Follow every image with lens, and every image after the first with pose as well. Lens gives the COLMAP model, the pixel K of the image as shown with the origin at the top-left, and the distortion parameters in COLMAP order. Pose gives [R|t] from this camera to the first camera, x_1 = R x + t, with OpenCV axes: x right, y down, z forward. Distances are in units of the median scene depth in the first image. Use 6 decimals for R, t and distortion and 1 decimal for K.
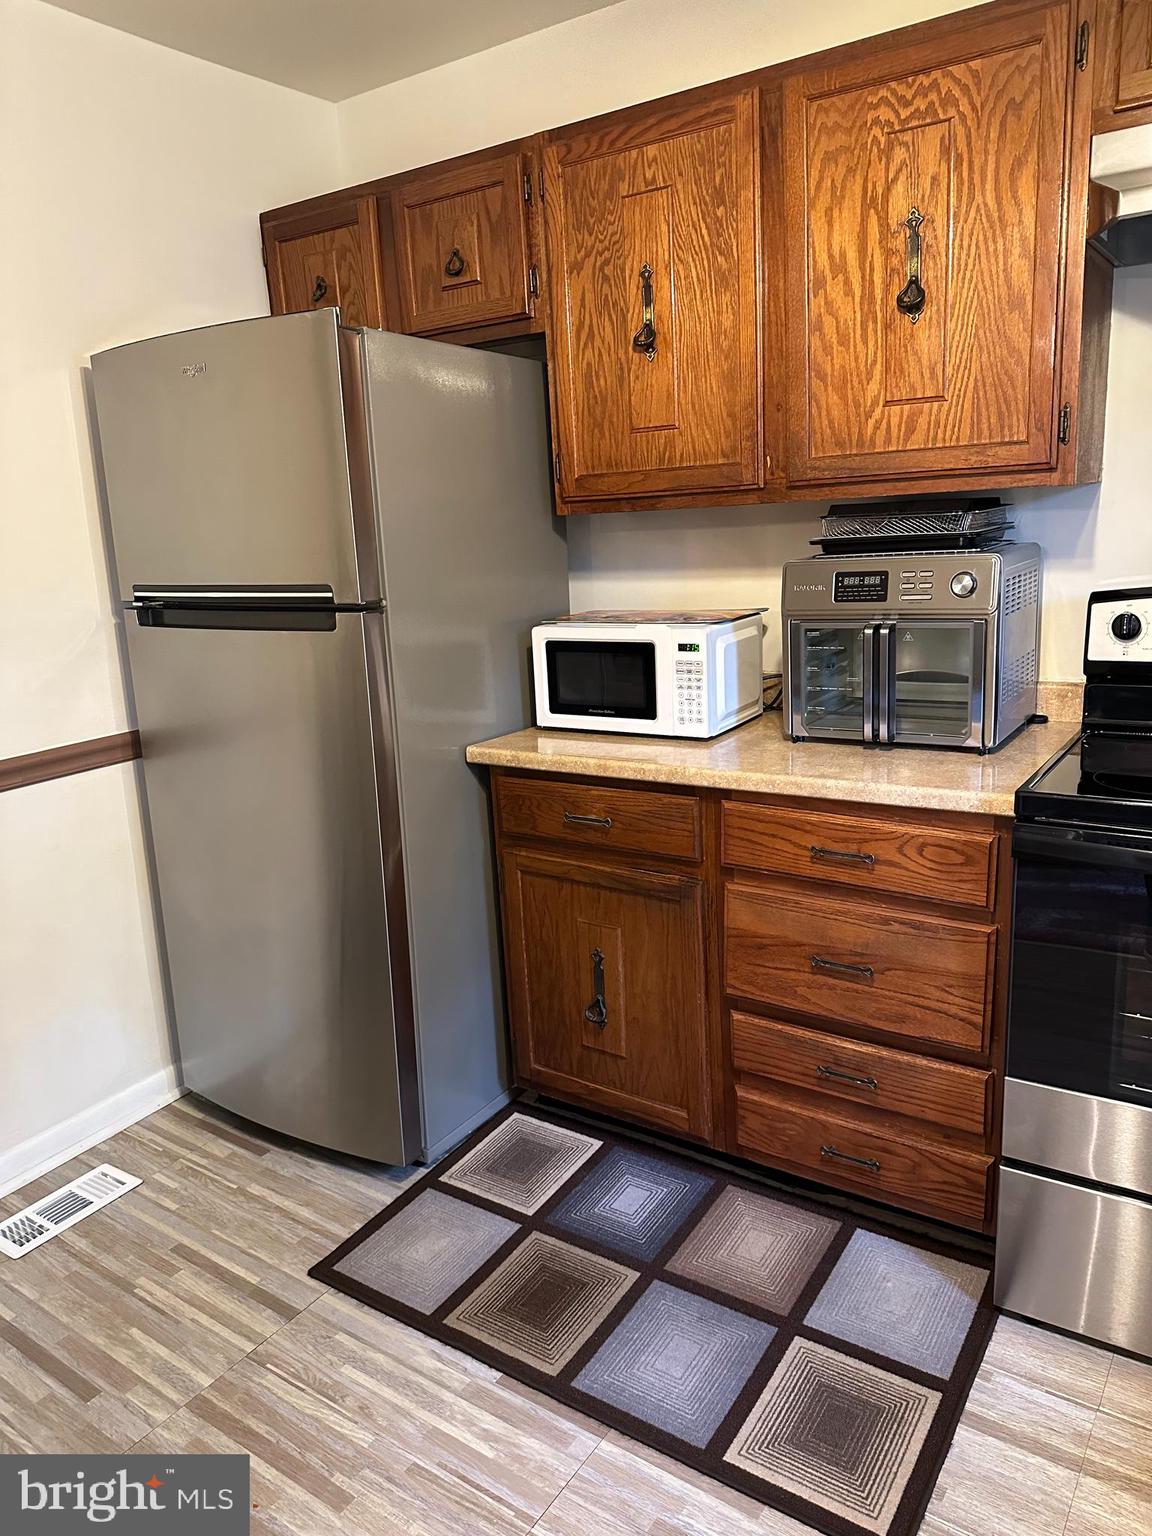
lens RADIAL K [[1097.0, 0, 566.6], [0, 1097.0, 750.6], [0, 0, 1]] dist [0.026045, -0.051947]
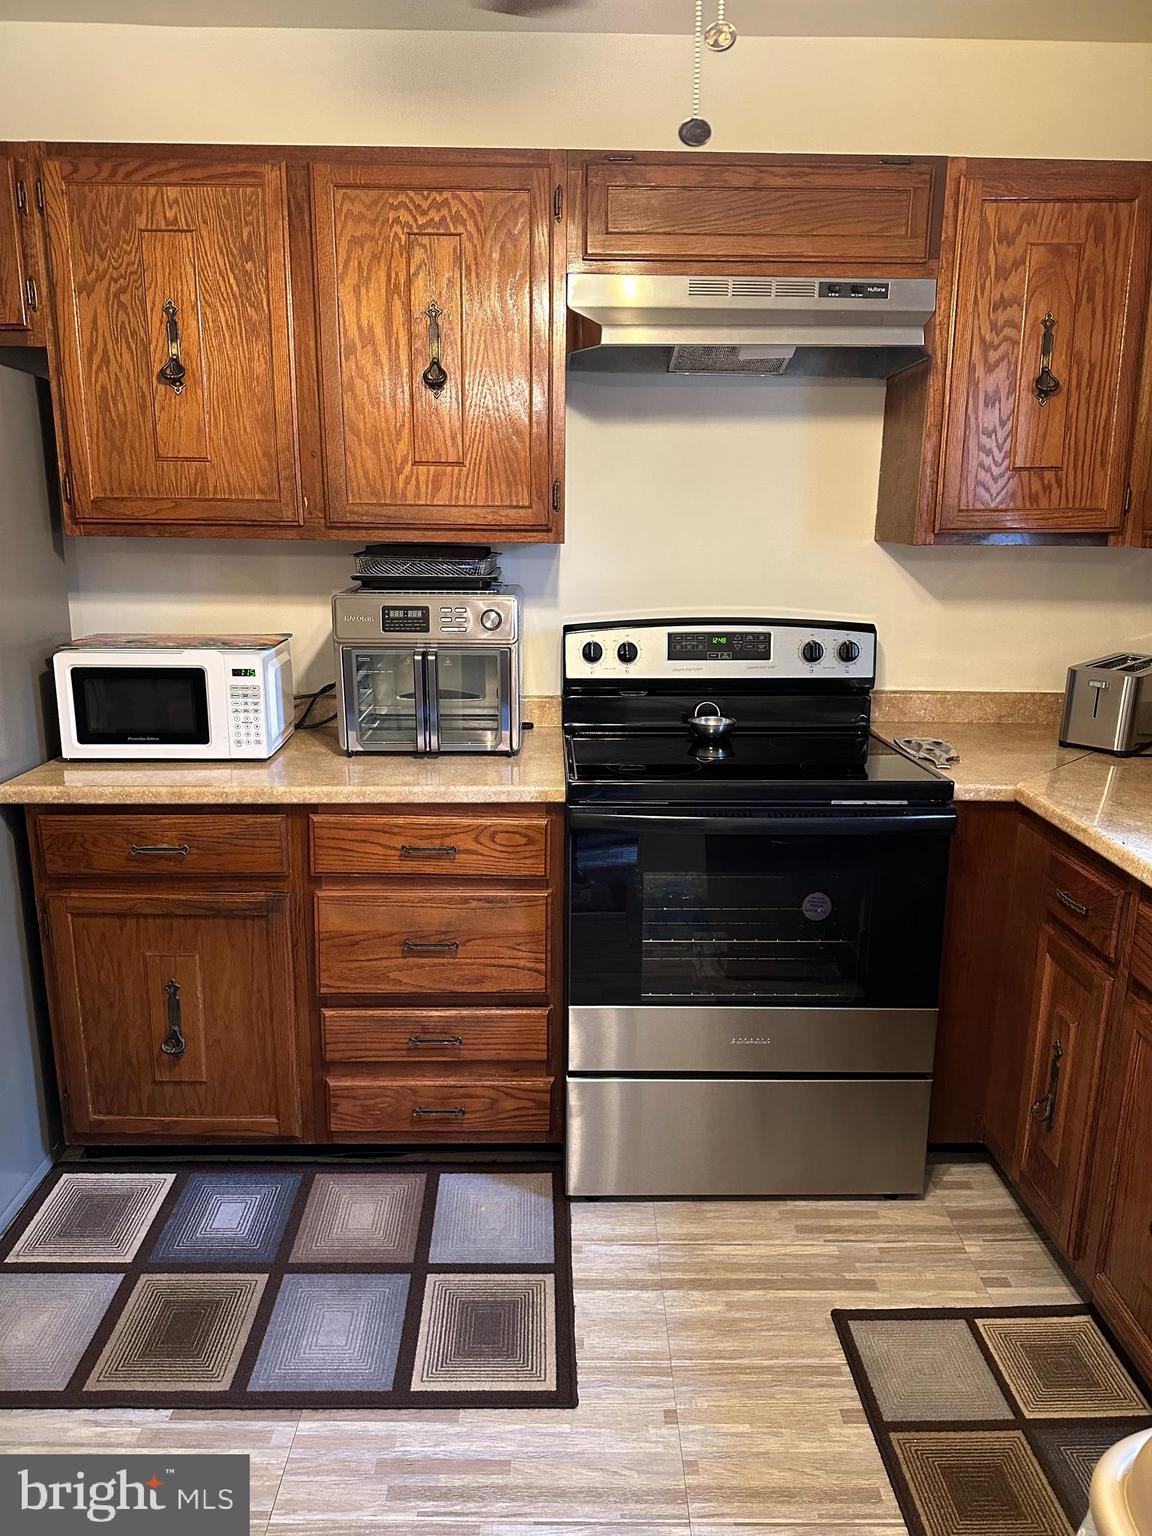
lens RADIAL K [[1097.0, 0, 566.6], [0, 1097.0, 750.6], [0, 0, 1]] dist [0.026045, -0.051947]
pose [[0.808498, -0.061809, 0.585244, -0.278821], [0.072346, 0.997365, 0.005391, -0.005091], [-0.584035, 0.037981, 0.810840, -0.028666]]
